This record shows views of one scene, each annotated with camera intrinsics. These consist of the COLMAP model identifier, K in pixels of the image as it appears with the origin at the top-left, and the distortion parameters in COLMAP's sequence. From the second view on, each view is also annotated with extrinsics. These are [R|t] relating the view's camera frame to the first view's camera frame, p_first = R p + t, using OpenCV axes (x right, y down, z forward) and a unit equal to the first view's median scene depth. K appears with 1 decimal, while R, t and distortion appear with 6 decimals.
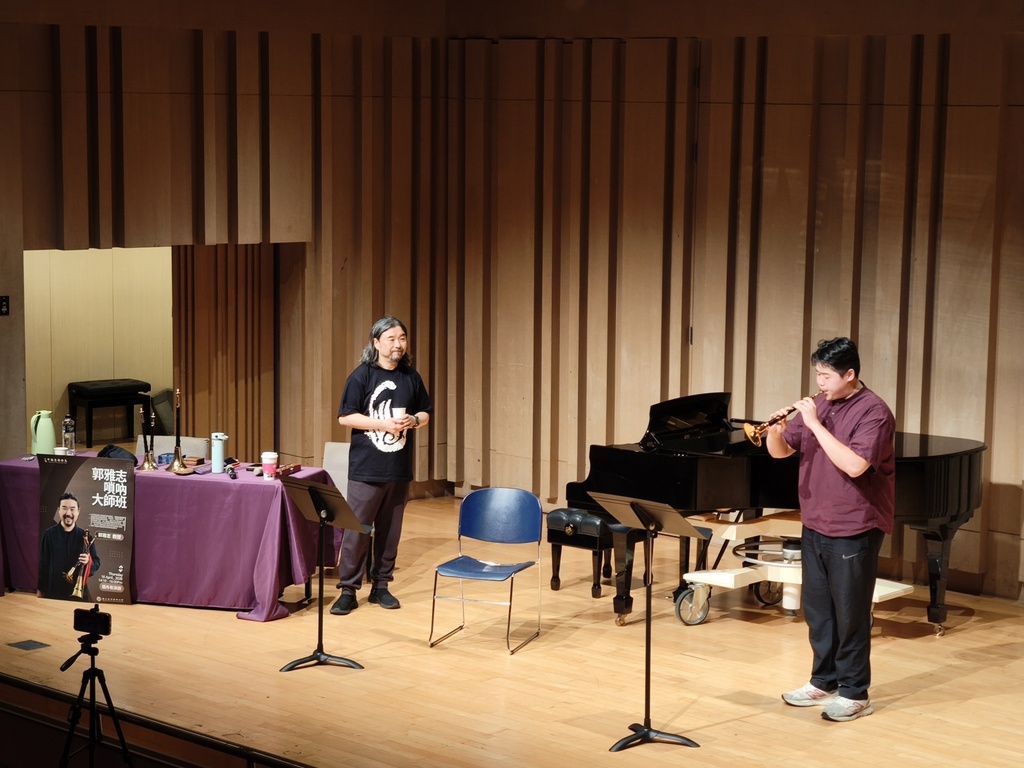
lens RADIAL K [[2326.2, 0, 518.7], [0, 2326.2, 420.7], [0, 0, 1]] dist [0.272072, 0.000000]
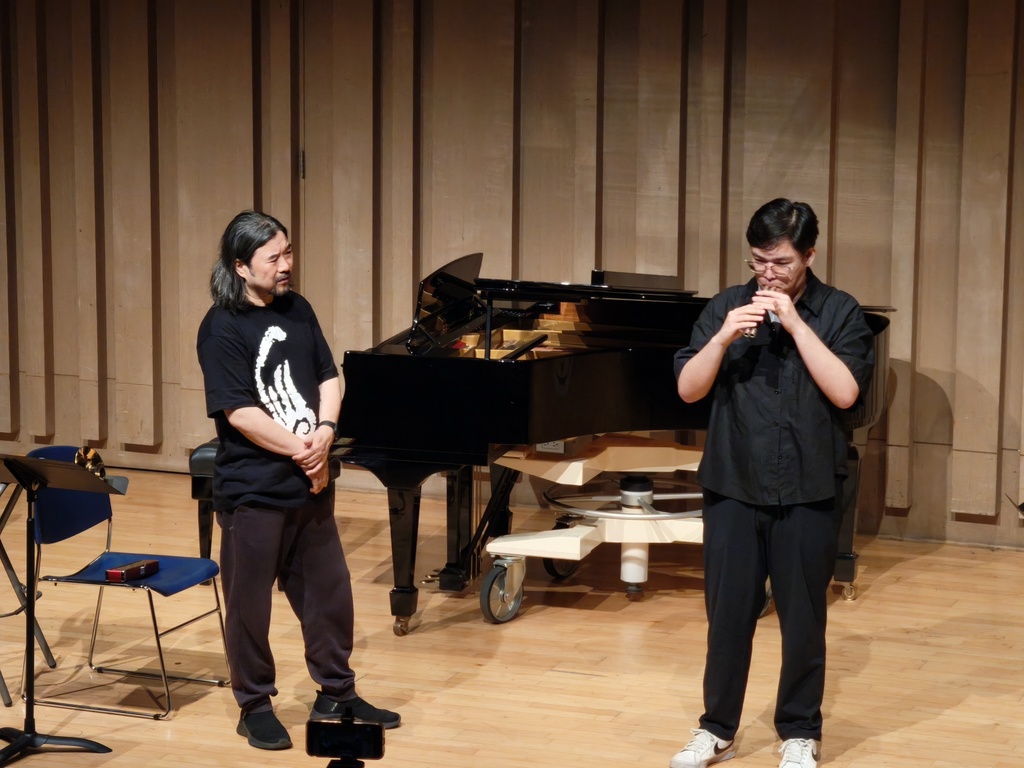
lens RADIAL K [[3445.0, 0, 502.7], [0, 3445.0, 391.7], [0, 0, 1]] dist [0.210959, 0.000000]
pose [[0.916918, -0.072675, 0.392403, -0.274937], [0.056477, 0.997013, 0.052682, -0.023475], [-0.395060, -0.026143, 0.918283, 0.128576]]
